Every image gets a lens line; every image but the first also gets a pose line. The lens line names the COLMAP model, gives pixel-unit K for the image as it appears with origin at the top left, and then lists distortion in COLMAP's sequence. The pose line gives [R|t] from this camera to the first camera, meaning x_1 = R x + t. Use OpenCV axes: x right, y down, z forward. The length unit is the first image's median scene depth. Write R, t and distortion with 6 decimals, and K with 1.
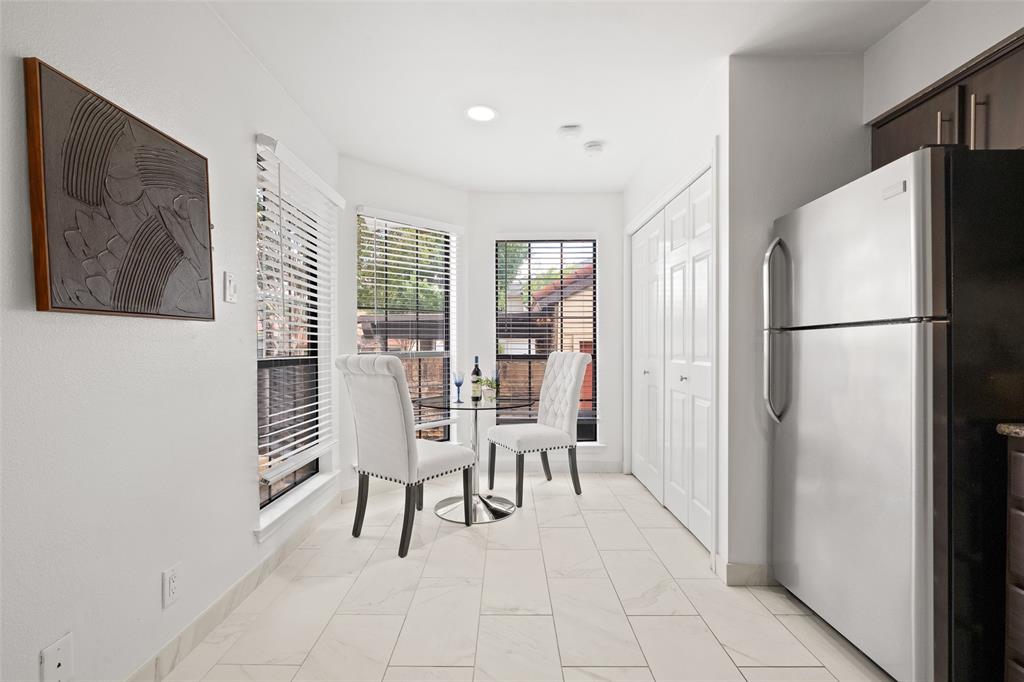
lens RADIAL K [[457.8, 0, 508.4], [0, 457.8, 344.2], [0, 0, 1]] dist [-0.001207, -0.000111]
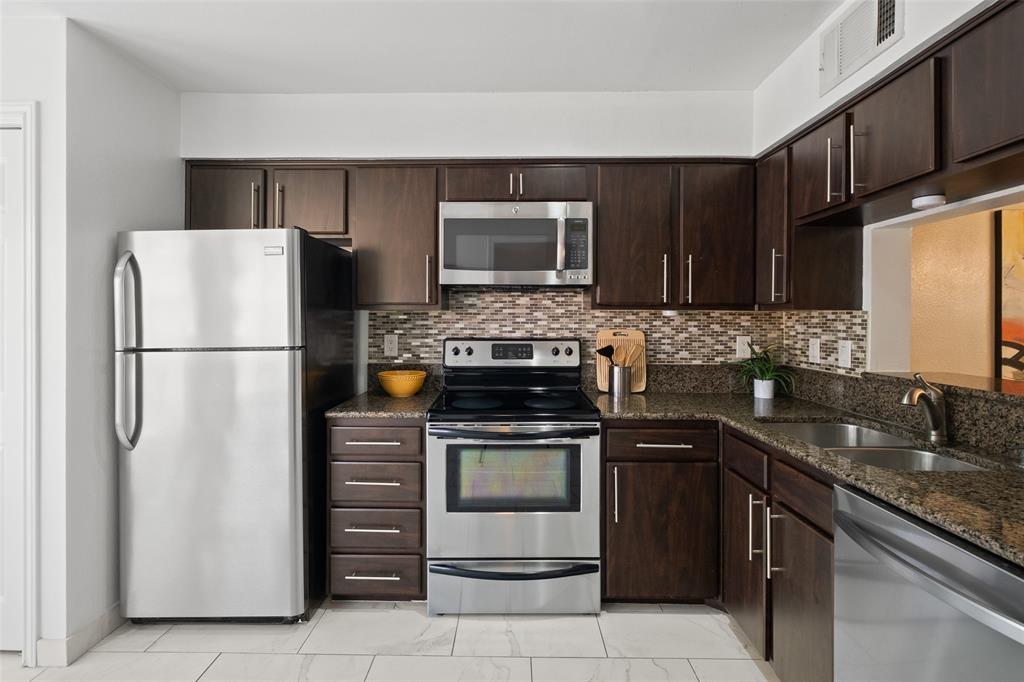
lens RADIAL K [[480.8, 0, 501.8], [0, 480.8, 318.9], [0, 0, 1]] dist [0.000447, 0.000333]
pose [[0.020763, 0.002445, 0.999781, -0.365849], [-0.000298, 0.999997, -0.002439, -0.090786], [-0.999784, -0.000247, 0.020764, 0.205736]]
